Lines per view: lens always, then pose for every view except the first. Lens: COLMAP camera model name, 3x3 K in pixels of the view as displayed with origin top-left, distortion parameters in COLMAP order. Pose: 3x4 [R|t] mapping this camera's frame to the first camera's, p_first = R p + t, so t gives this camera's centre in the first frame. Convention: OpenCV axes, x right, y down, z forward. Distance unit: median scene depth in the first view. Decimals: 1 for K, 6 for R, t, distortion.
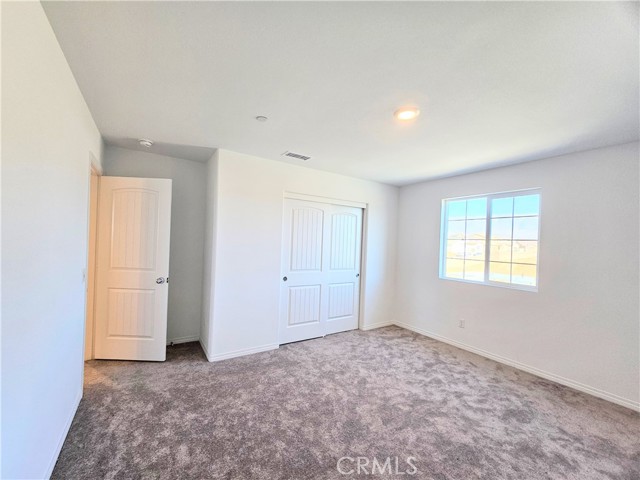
lens RADIAL K [[260.8, 0, 314.7], [0, 260.8, 243.5], [0, 0, 1]] dist [-0.002765, 0.001097]
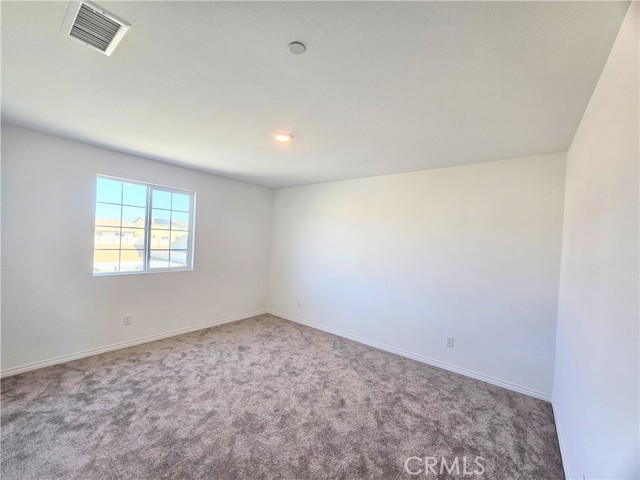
lens RADIAL K [[260.8, 0, 316.5], [0, 260.8, 243.2], [0, 0, 1]] dist [-0.002765, 0.001097]
pose [[-0.305307, -0.064644, 0.950057, -0.516746], [-0.053648, 0.997276, 0.050617, -0.046746], [-0.950742, -0.035515, -0.307943, 0.701462]]
